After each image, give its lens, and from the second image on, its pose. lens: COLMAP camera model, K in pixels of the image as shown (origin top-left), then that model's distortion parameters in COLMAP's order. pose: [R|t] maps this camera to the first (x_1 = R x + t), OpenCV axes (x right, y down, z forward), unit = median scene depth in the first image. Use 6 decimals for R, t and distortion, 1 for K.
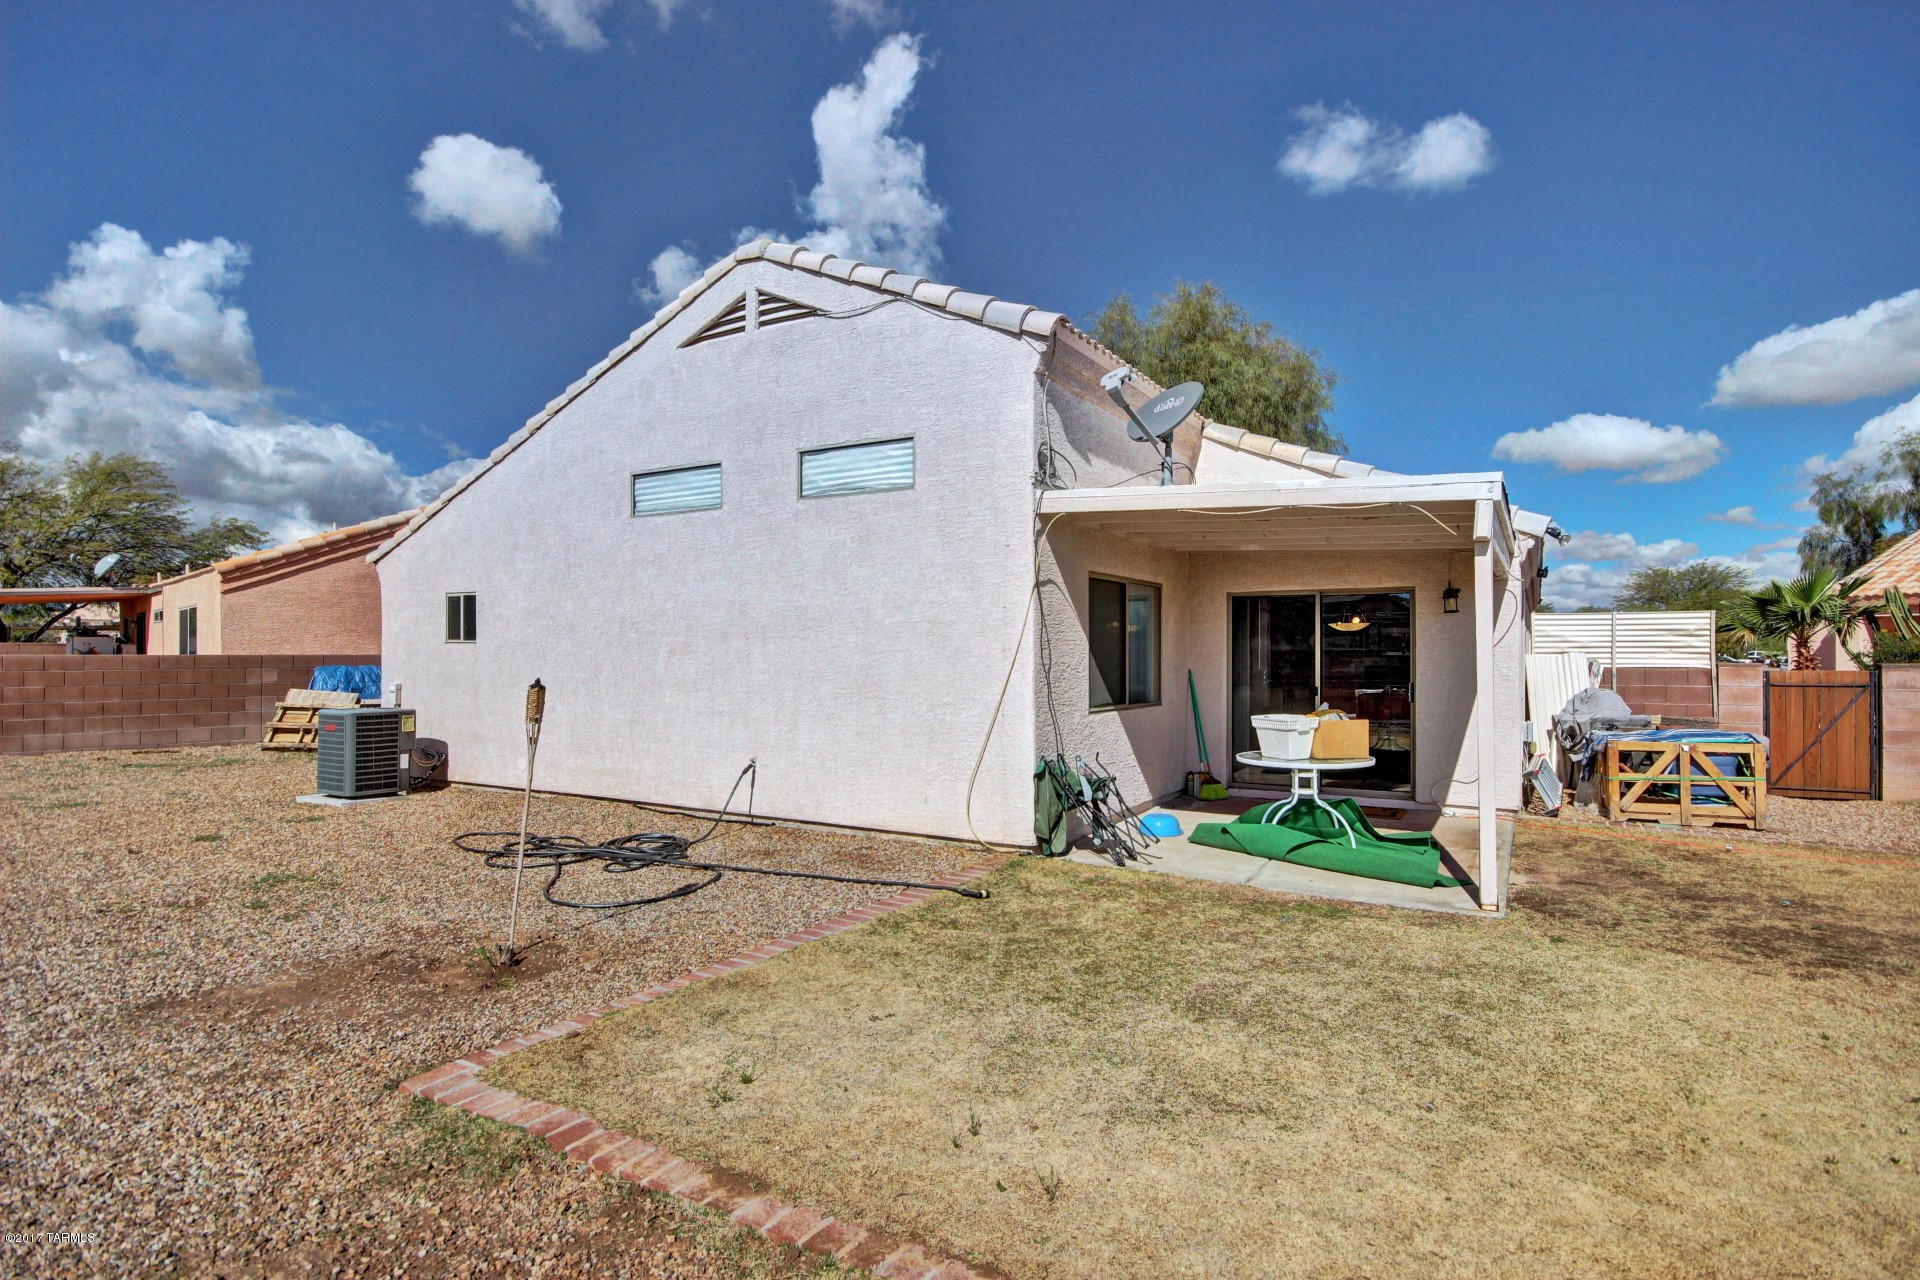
lens RADIAL K [[940.7, 0, 959.0], [0, 940.7, 647.5], [0, 0, 1]] dist [0.007783, -0.000844]
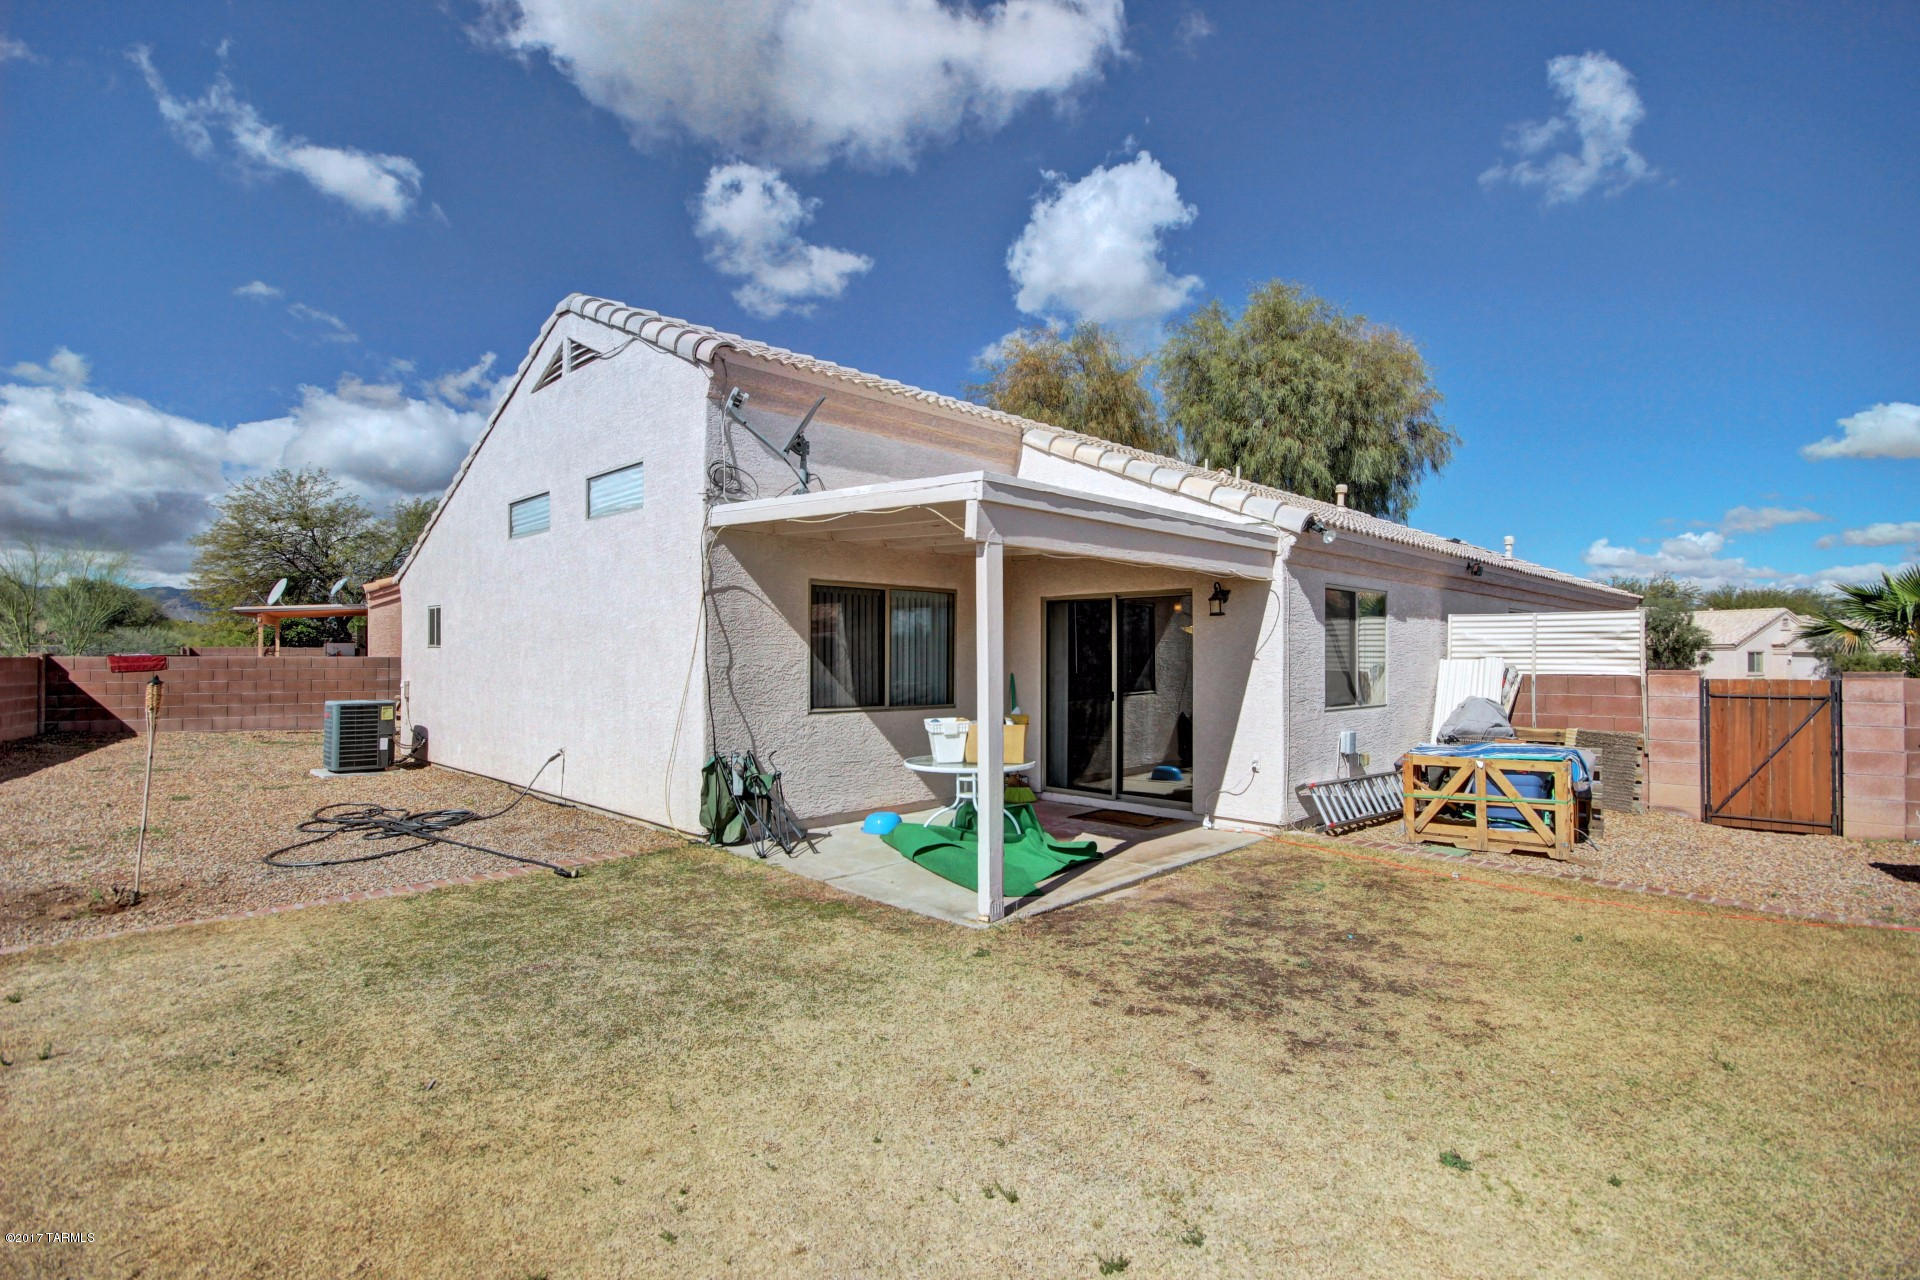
lens RADIAL K [[886.2, 0, 959.9], [0, 886.2, 644.9], [0, 0, 1]] dist [0.010077, -0.009743]
pose [[0.971272, -0.000844, -0.237969, 0.498378], [-0.001136, 0.999966, -0.008182, 0.000852], [0.237968, 0.008218, 0.971238, 0.067075]]
